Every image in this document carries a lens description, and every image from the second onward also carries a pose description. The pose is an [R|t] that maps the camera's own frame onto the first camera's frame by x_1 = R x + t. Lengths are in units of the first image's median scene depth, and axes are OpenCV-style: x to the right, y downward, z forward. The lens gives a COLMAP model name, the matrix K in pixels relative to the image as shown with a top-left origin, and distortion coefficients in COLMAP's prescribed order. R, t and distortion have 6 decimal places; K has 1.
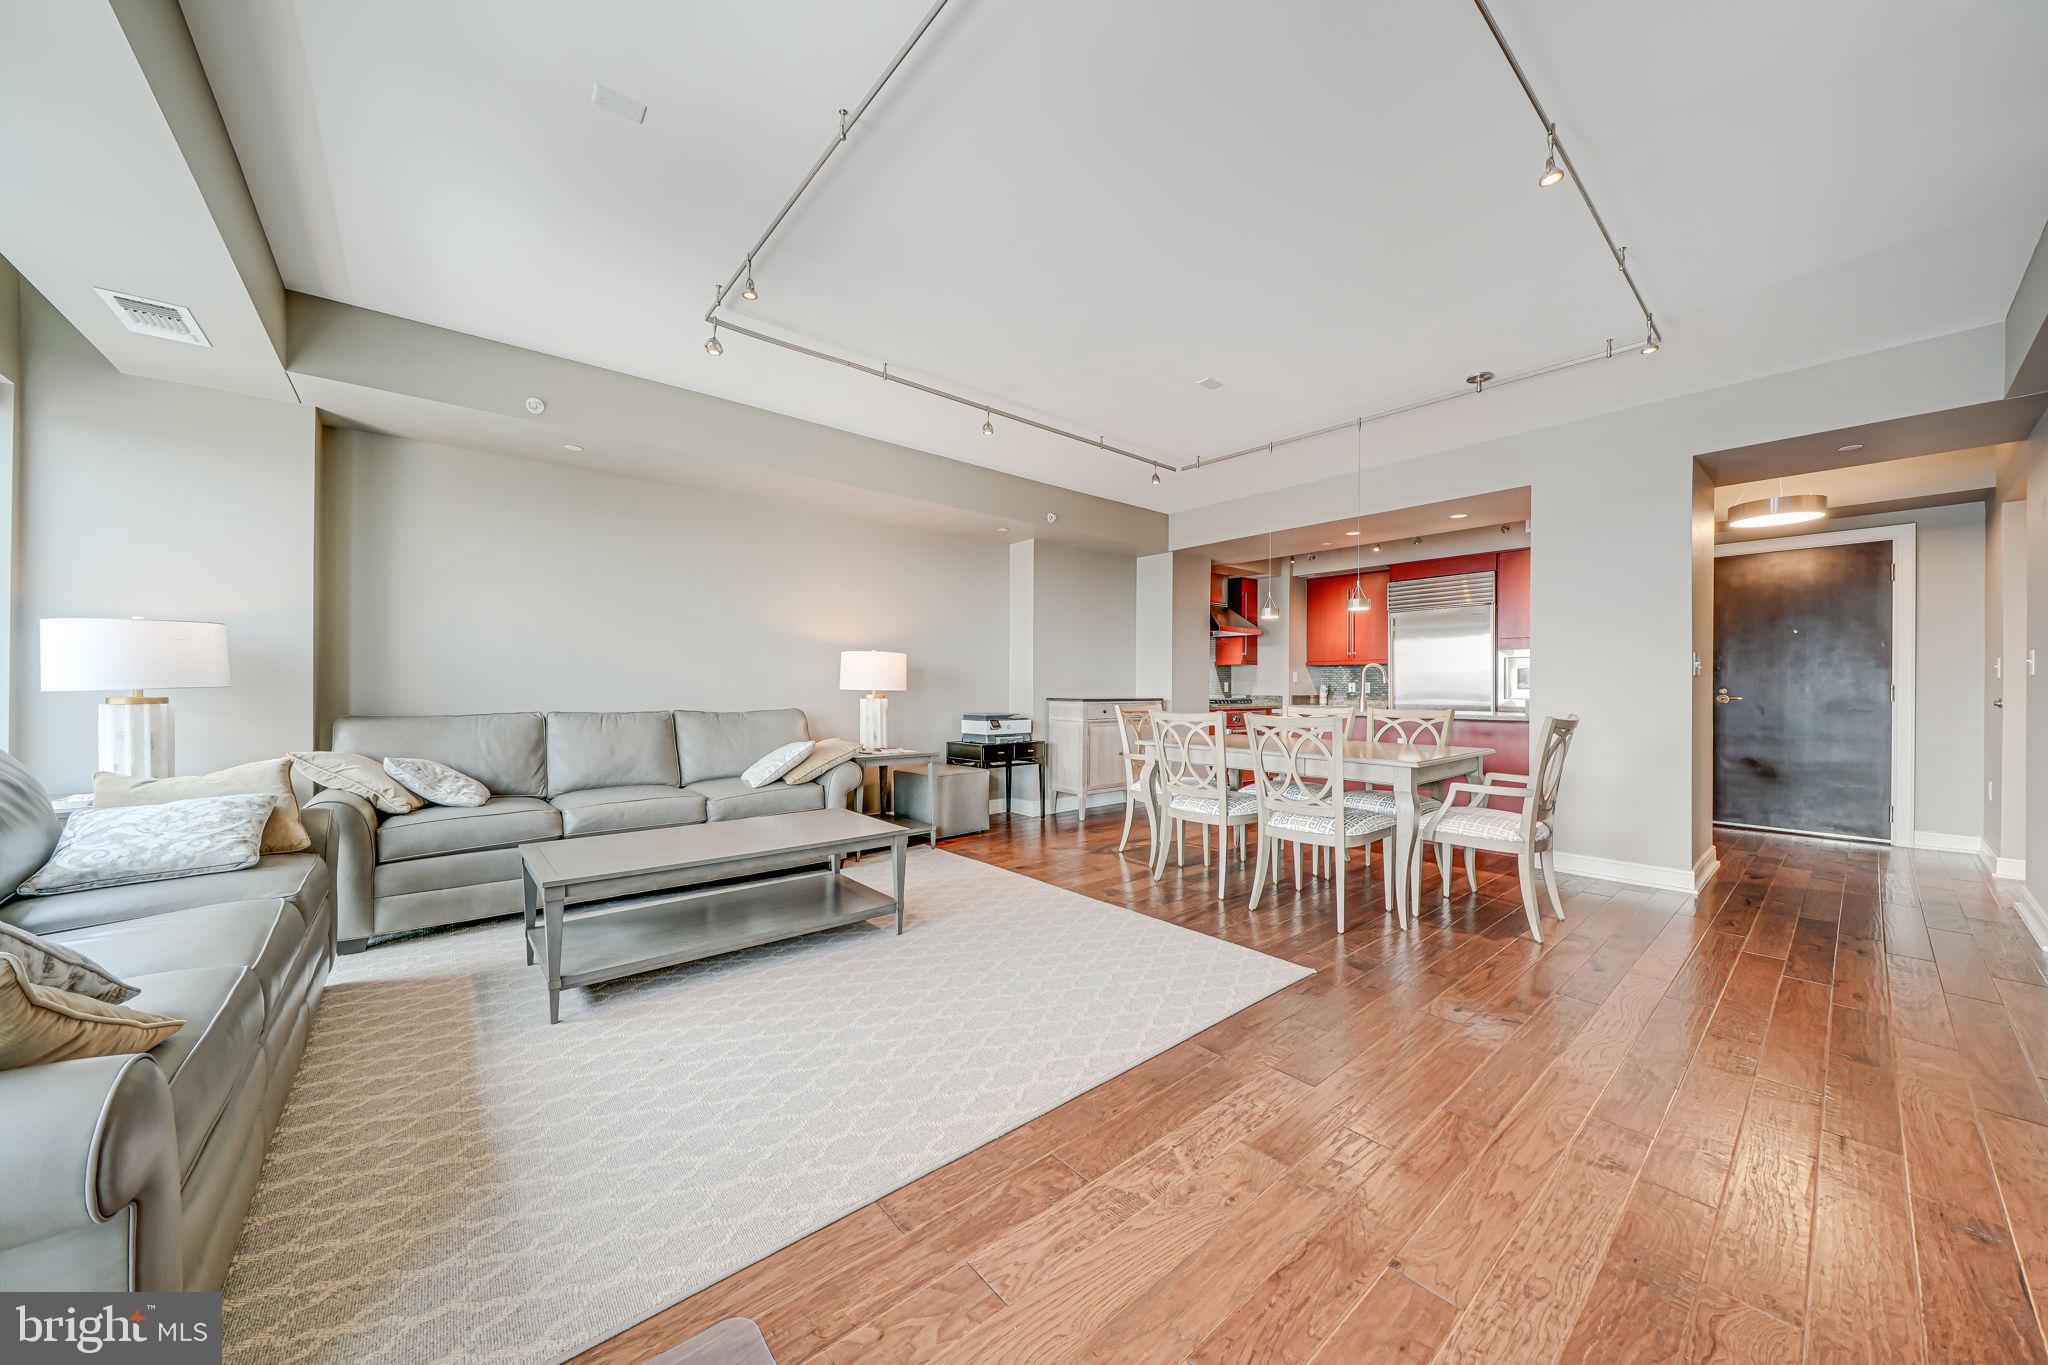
lens RADIAL K [[715.2, 0, 1027.8], [0, 715.2, 683.5], [0, 0, 1]] dist [-0.002138, -0.000091]
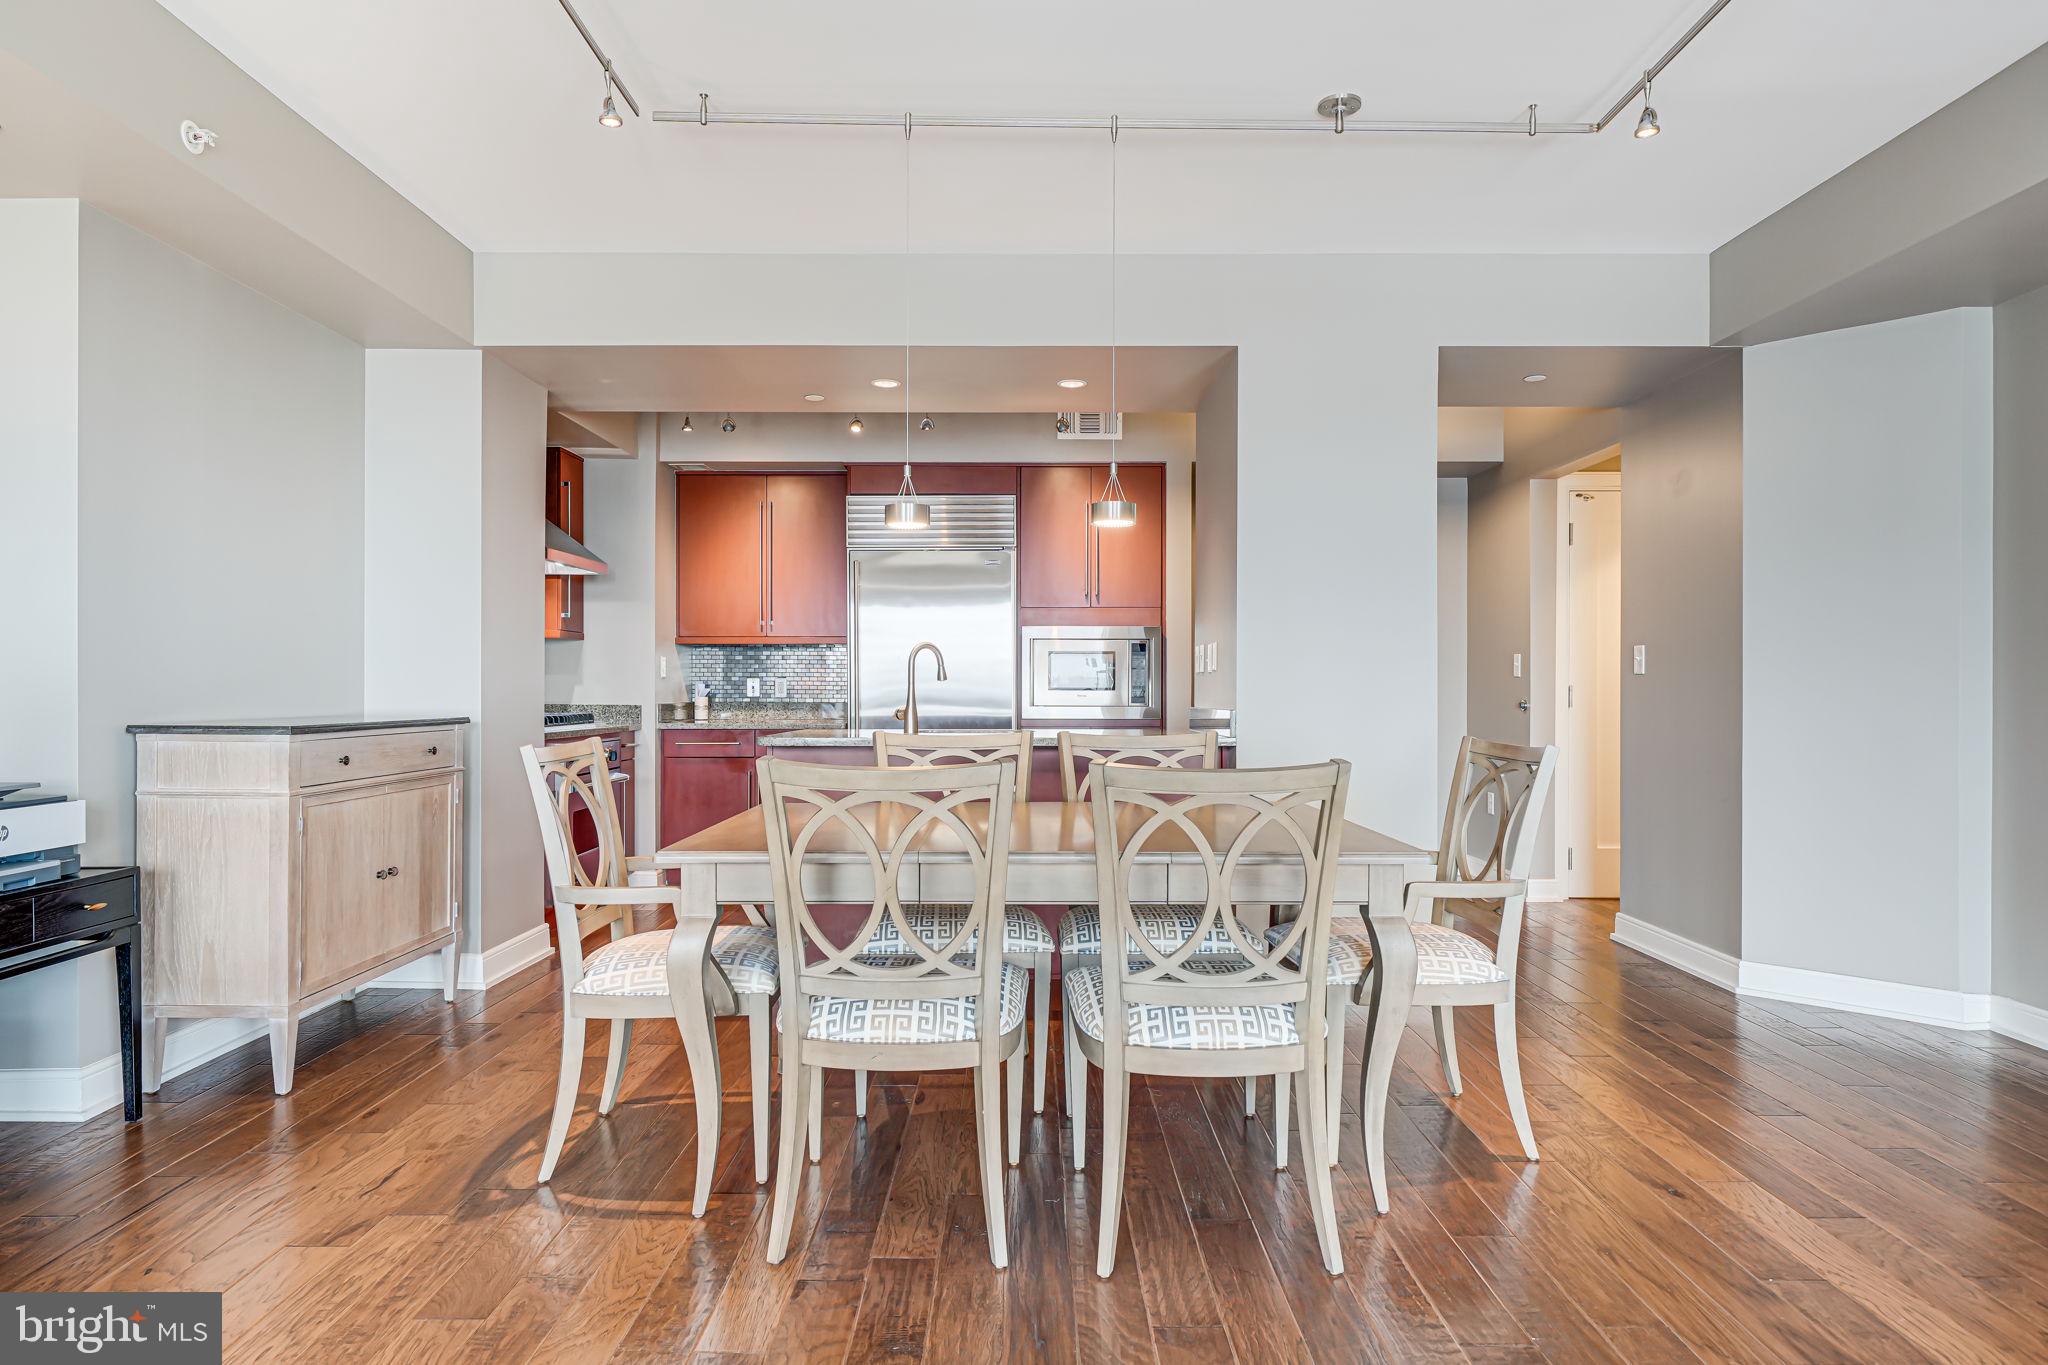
lens RADIAL K [[1186.2, 0, 1024.8], [0, 1186.2, 698.6], [0, 0, 1]] dist [-0.014380, -0.001464]
pose [[0.643767, -0.008247, 0.765177, -0.112426], [-0.004577, 0.999883, 0.014628, -0.000629], [-0.765208, -0.012919, 0.643653, 0.363028]]
